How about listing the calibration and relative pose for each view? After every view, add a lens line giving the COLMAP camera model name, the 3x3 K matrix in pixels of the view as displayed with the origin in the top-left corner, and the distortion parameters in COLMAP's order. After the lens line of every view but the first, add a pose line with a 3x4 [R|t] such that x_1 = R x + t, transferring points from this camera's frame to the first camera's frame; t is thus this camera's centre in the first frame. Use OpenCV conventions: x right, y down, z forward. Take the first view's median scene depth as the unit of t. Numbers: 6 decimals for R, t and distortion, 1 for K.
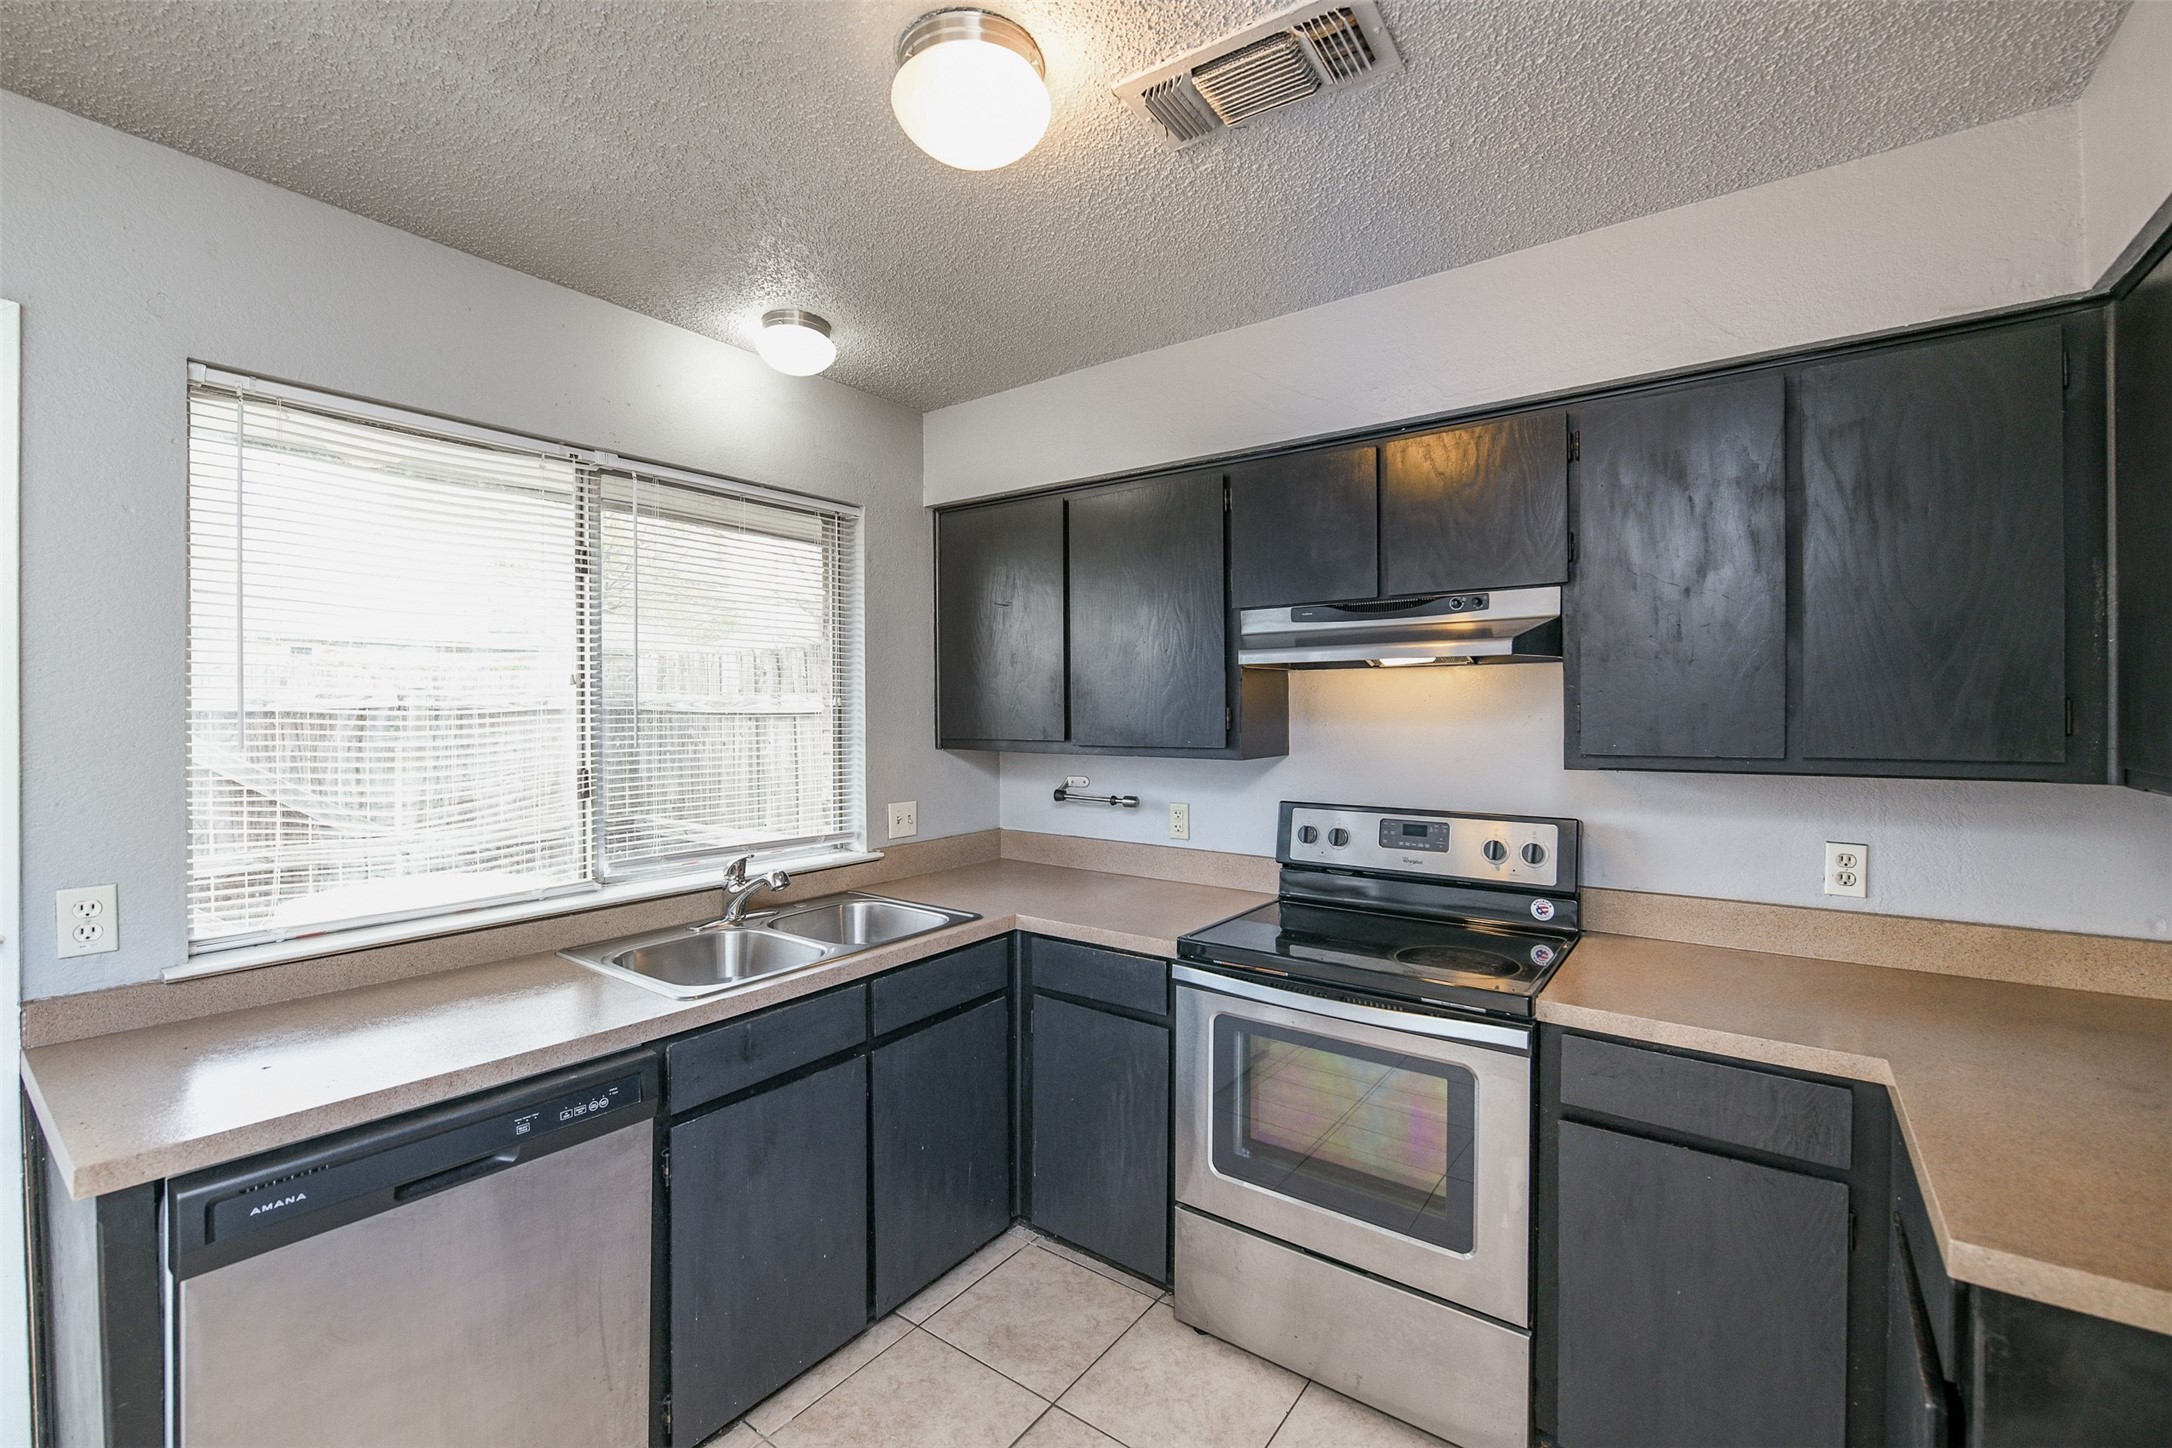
lens RADIAL K [[894.9, 0, 1123.7], [0, 894.9, 714.8], [0, 0, 1]] dist [-0.008974, -0.000725]
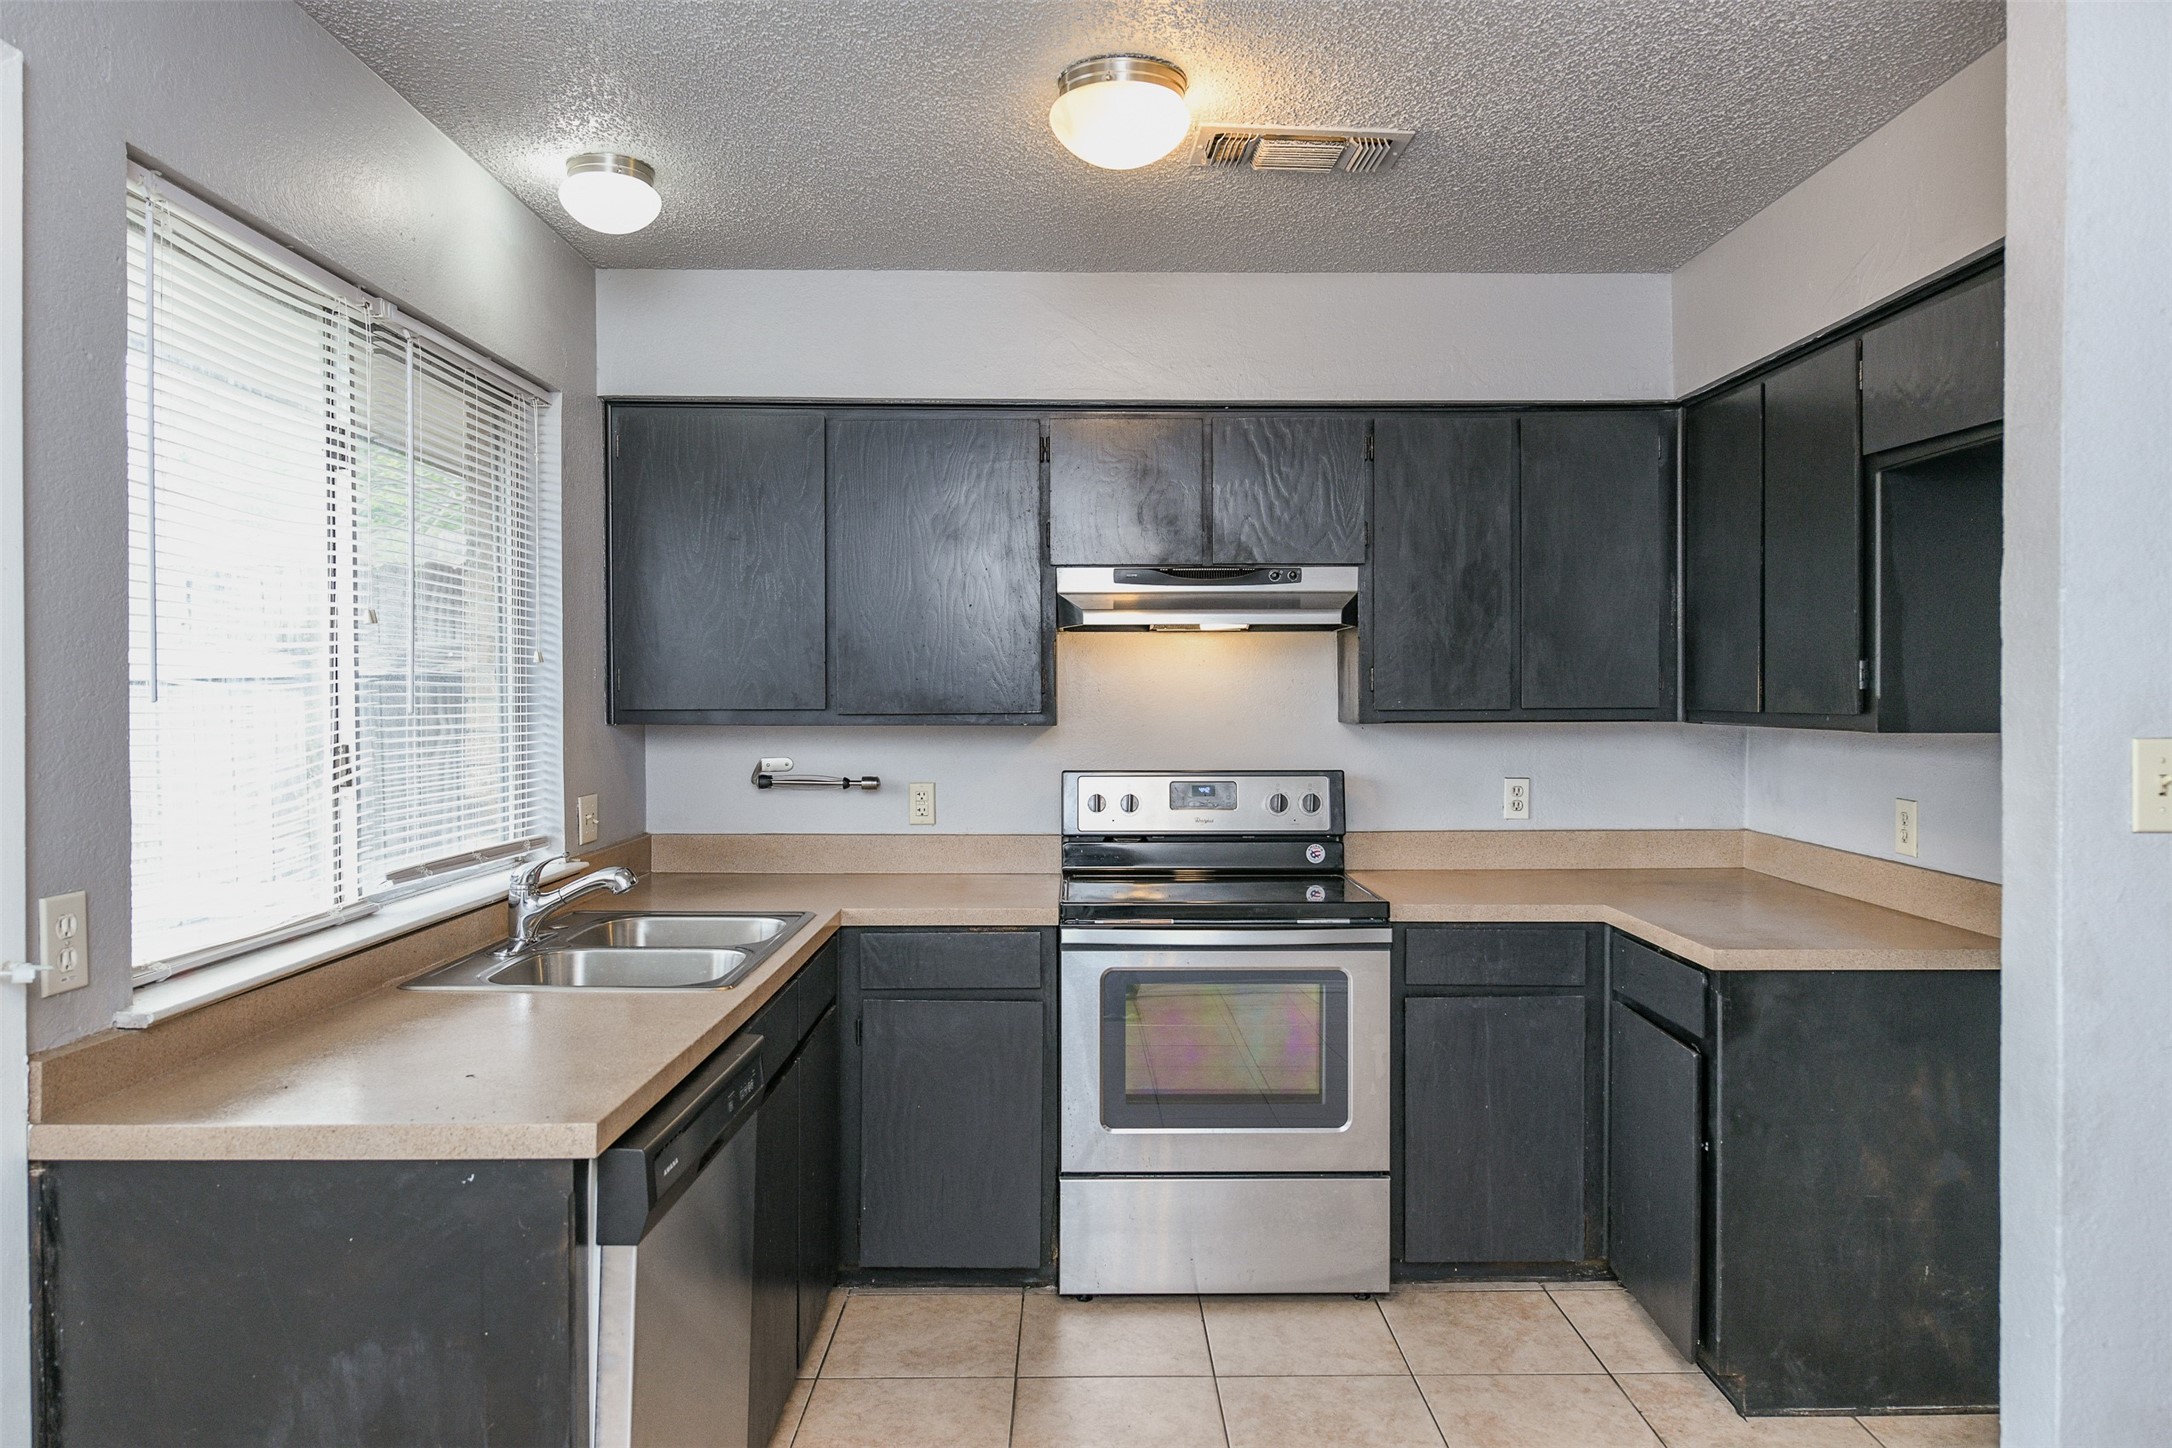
lens RADIAL K [[1470.0, 0, 1088.9], [0, 1470.0, 708.9], [0, 0, 1]] dist [-0.000945, -0.002554]
pose [[0.800114, -0.004092, 0.599834, -0.858708], [0.004362, 0.999990, 0.001004, 0.035141], [-0.599832, 0.001813, 0.800124, -0.297158]]
